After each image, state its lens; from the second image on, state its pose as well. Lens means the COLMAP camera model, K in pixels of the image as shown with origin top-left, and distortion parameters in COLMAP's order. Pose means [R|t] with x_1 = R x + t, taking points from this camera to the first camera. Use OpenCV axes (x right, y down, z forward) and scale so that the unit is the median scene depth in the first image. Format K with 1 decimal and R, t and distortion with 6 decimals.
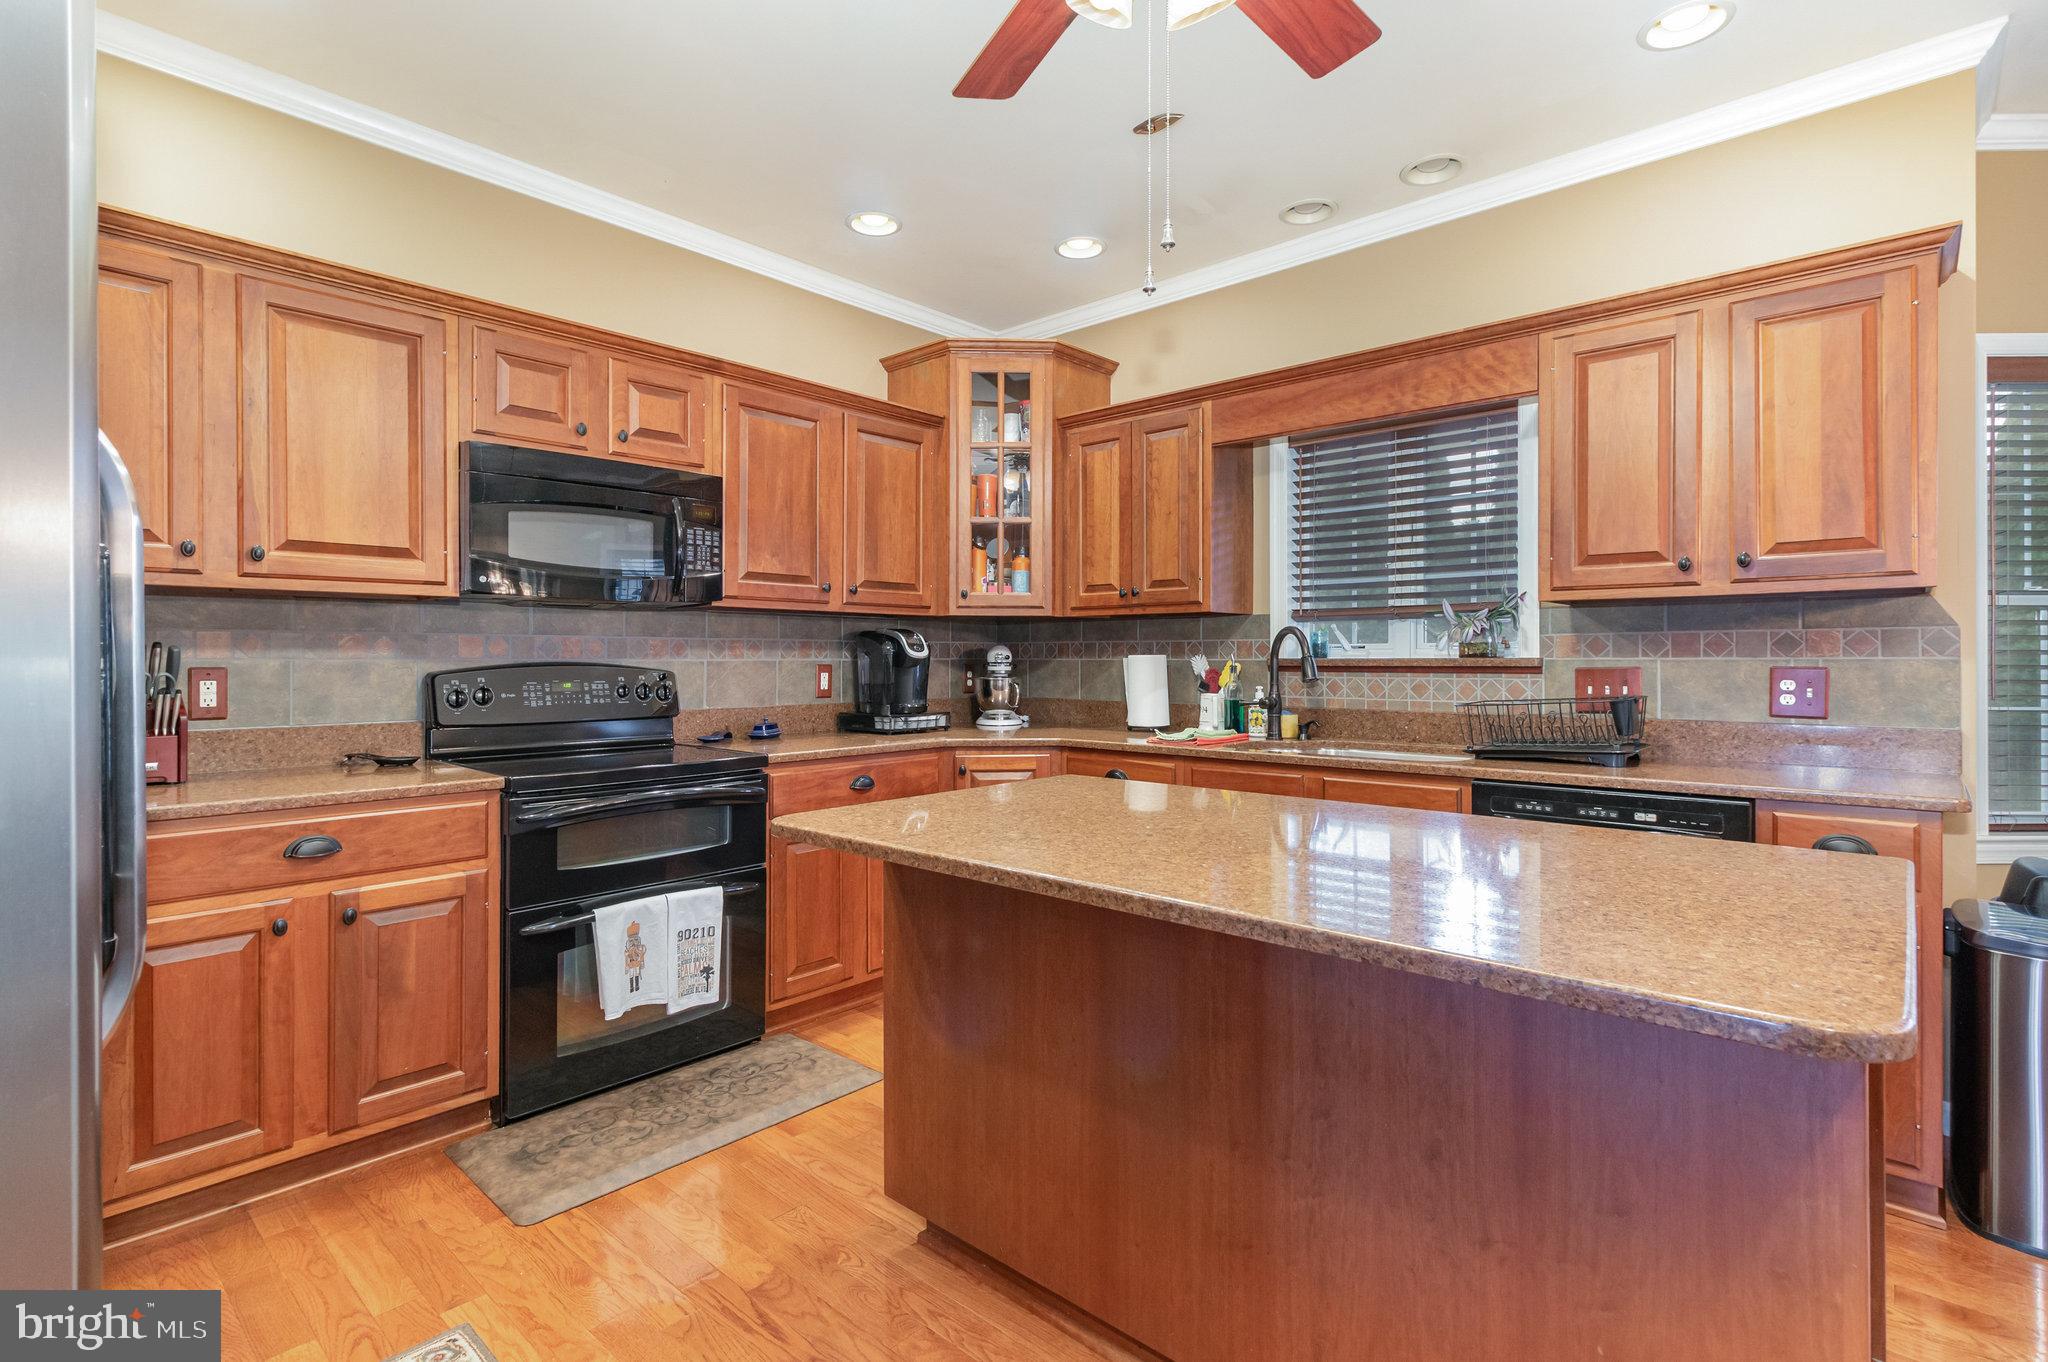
lens RADIAL K [[962.1, 0, 1002.9], [0, 962.1, 657.4], [0, 0, 1]] dist [0.007889, -0.003070]
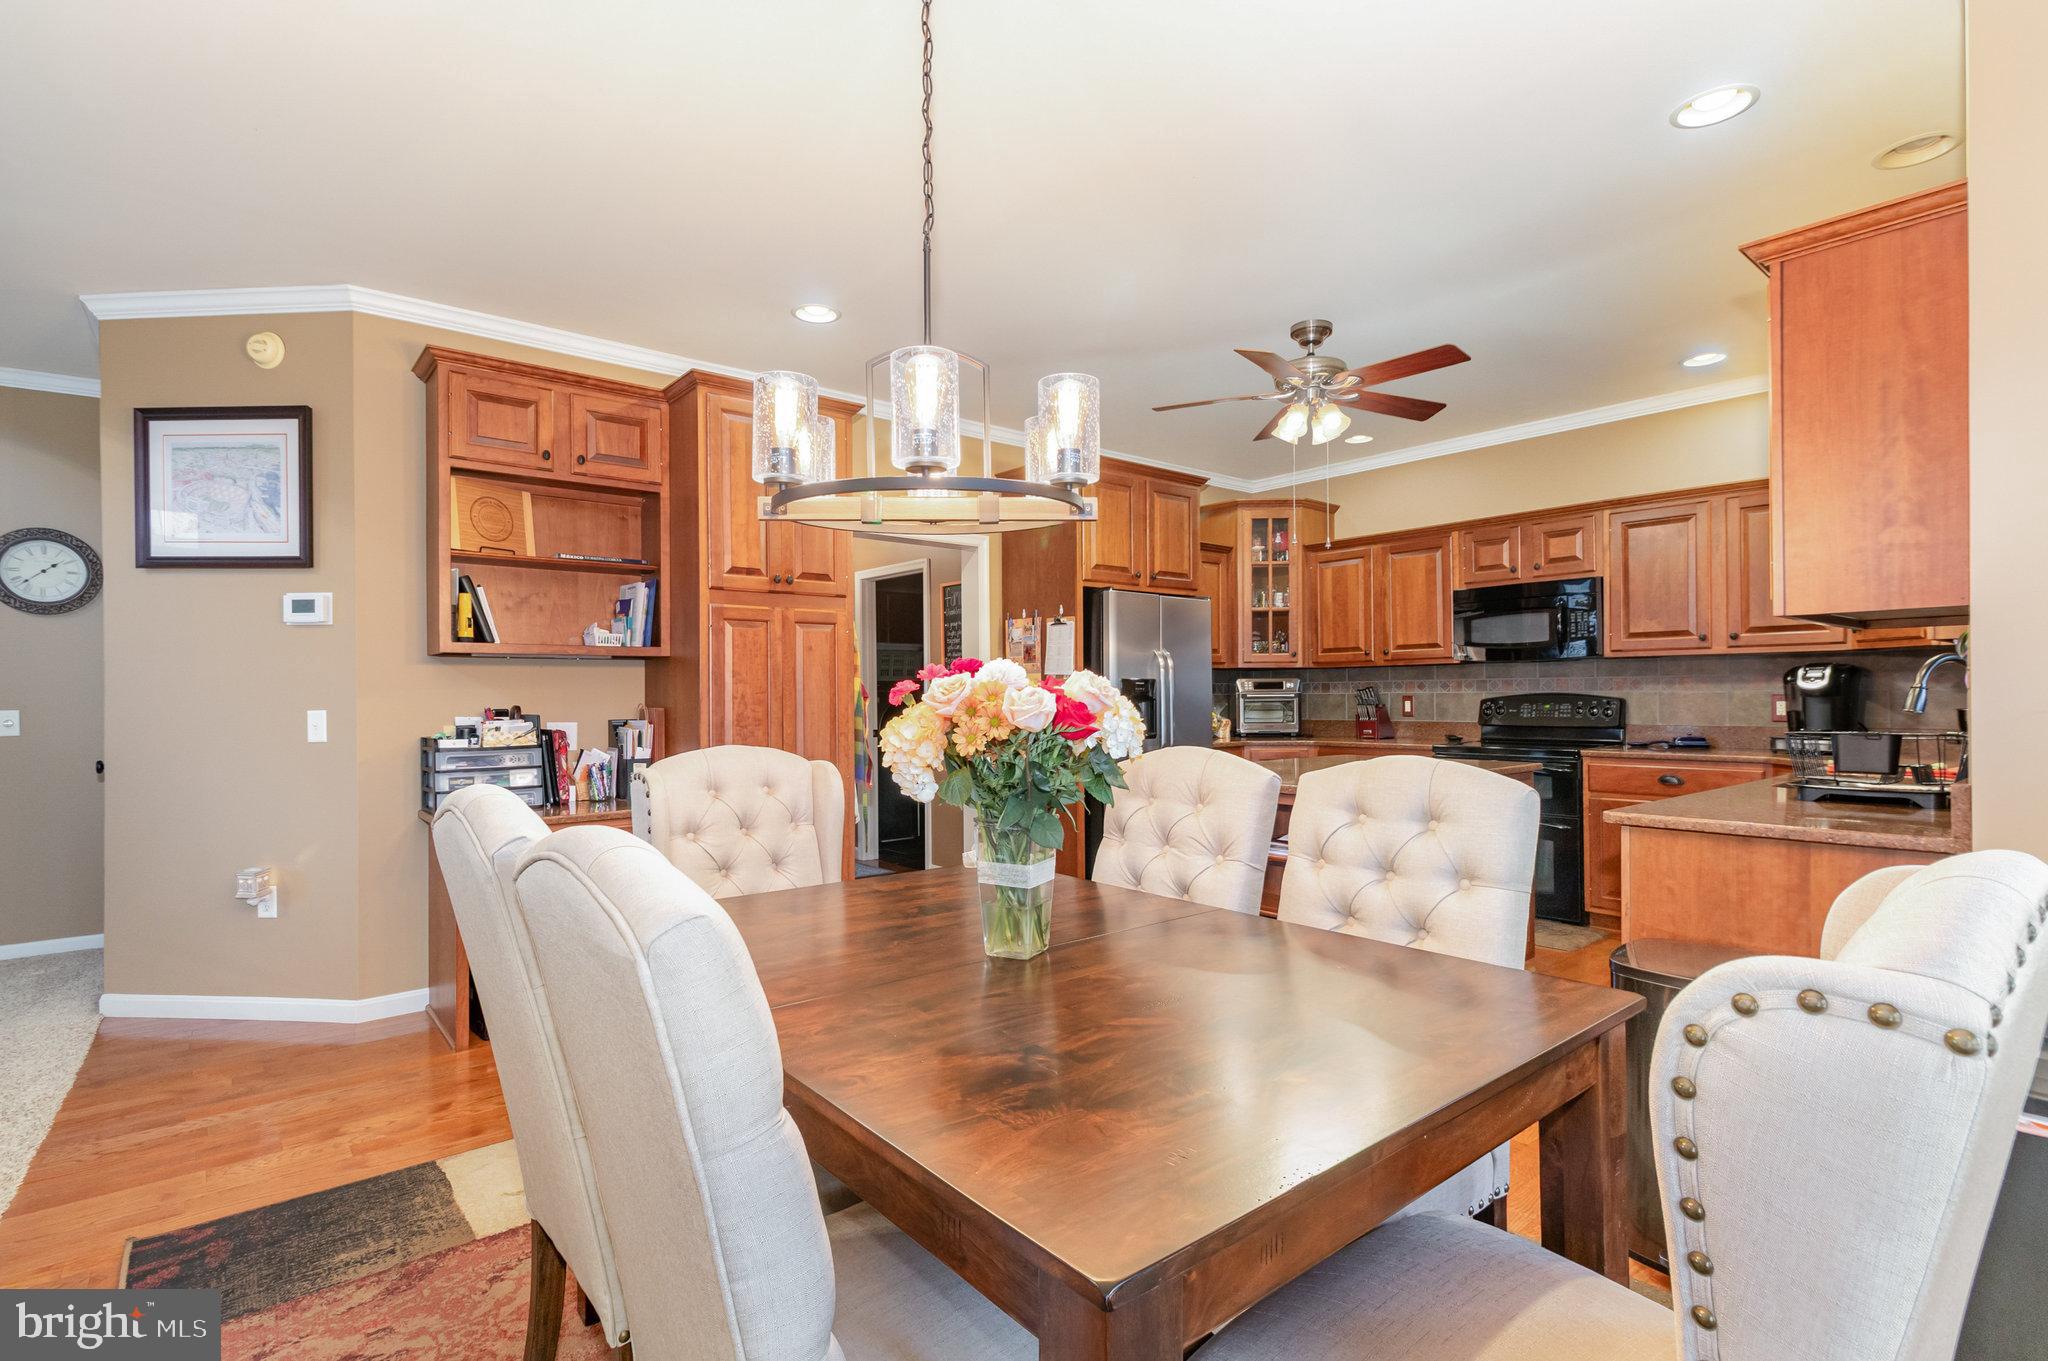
lens RADIAL K [[962.1, 0, 1013.8], [0, 962.1, 690.3], [0, 0, 1]] dist [0.007889, -0.003070]
pose [[-0.127361, -0.001300, -0.991856, 1.501267], [0.008518, 0.999961, -0.002405, -0.004243], [0.991820, -0.008755, -0.127345, 0.262778]]
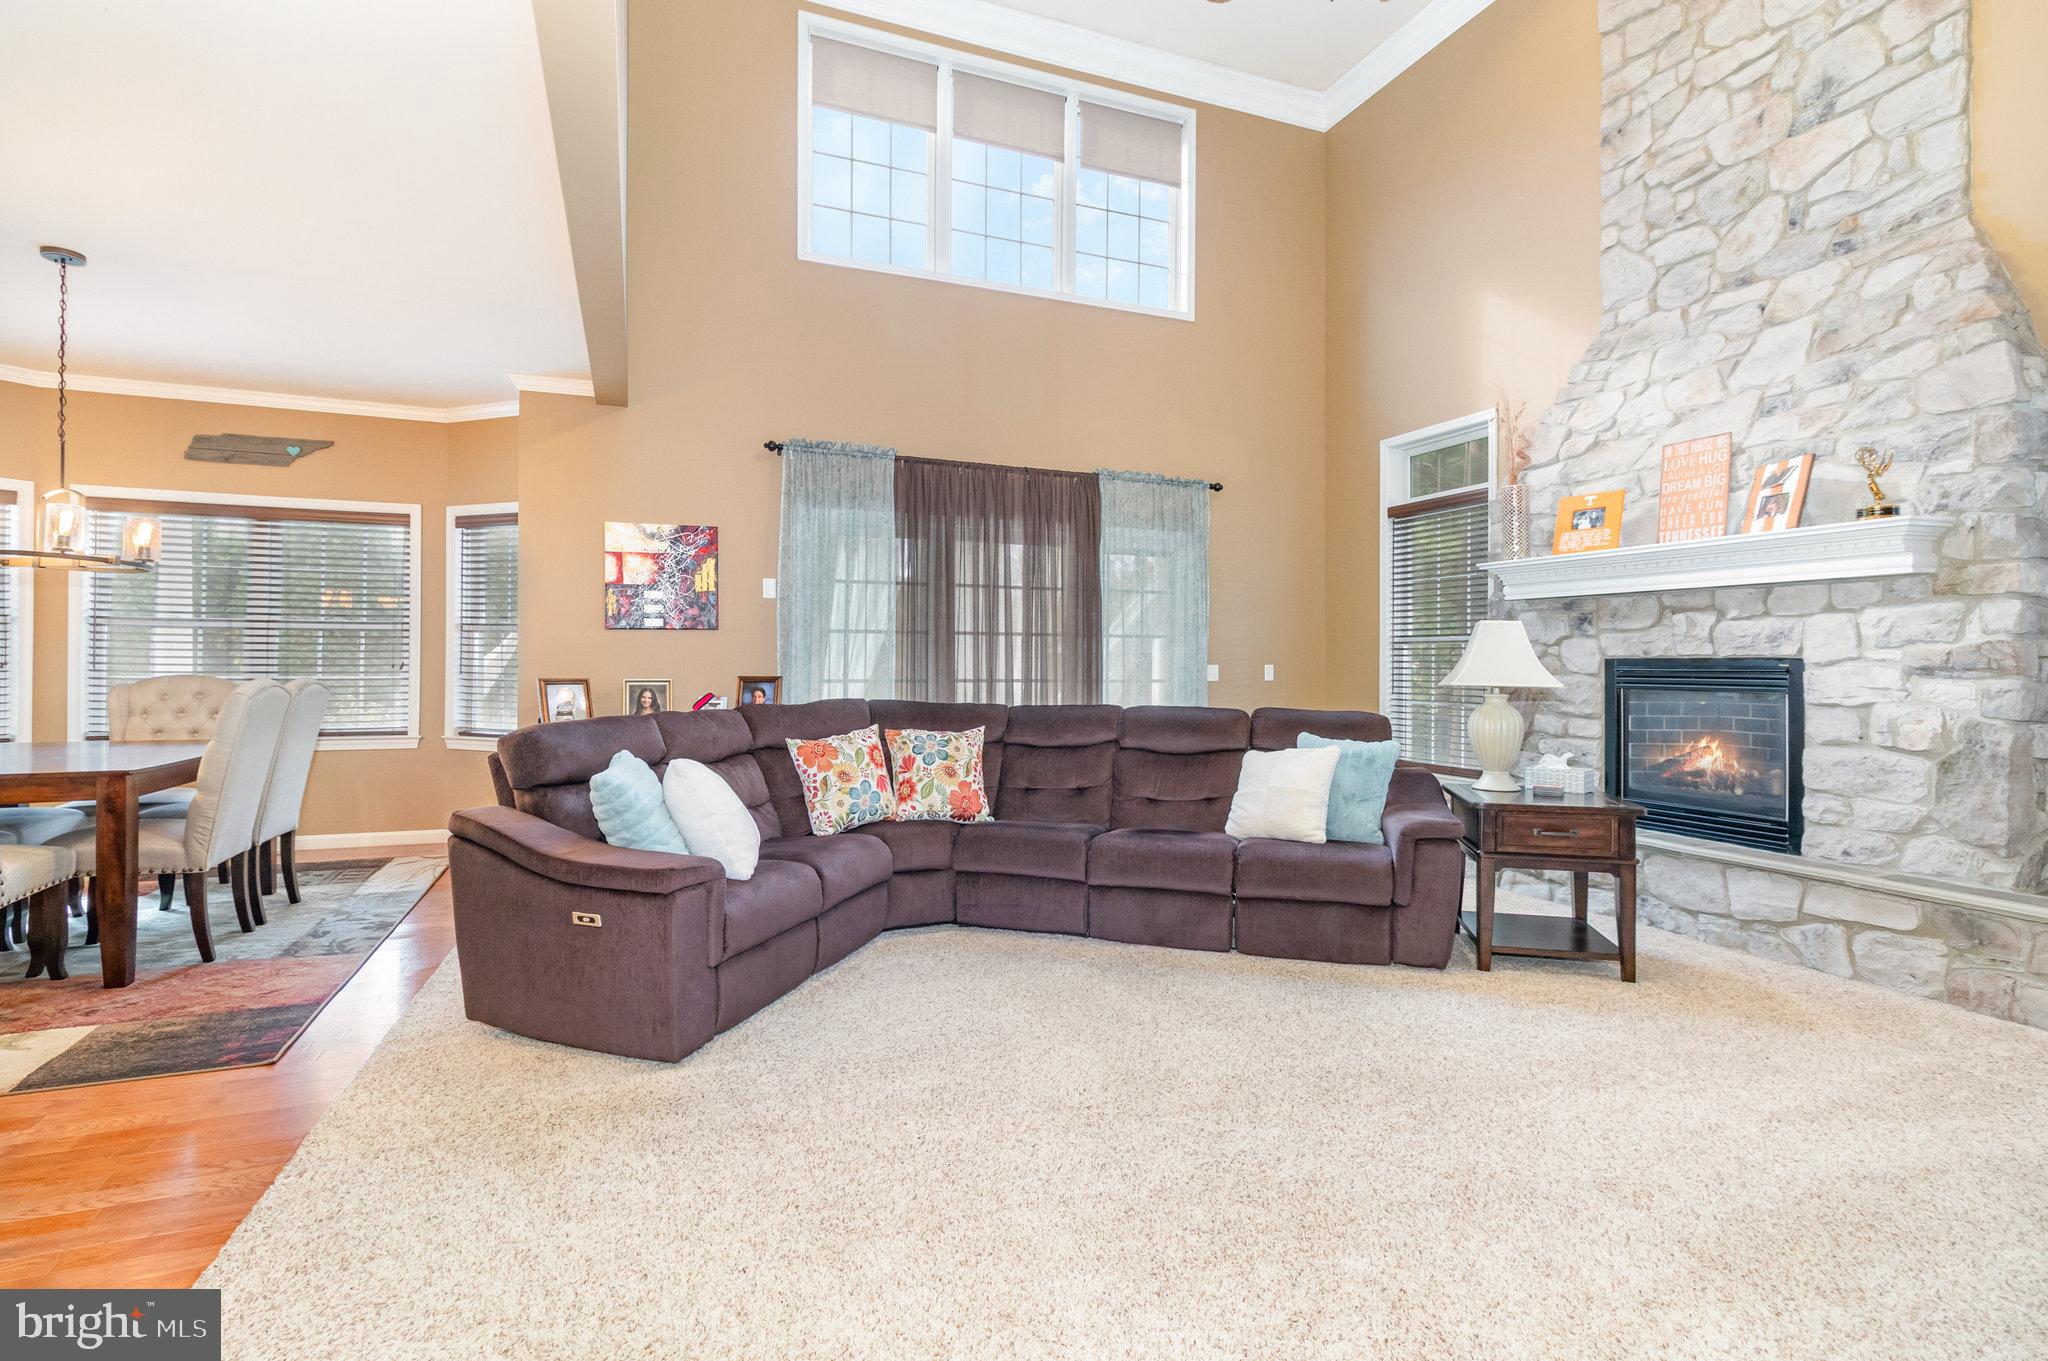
lens RADIAL K [[962.1, 0, 1000.3], [0, 962.1, 659.4], [0, 0, 1]] dist [0.007889, -0.003070]
pose [[0.442101, 0.006449, 0.896942, 0.353161], [-0.007404, 0.999966, -0.003540, 0.010806], [-0.896935, -0.005076, 0.442134, -1.508660]]
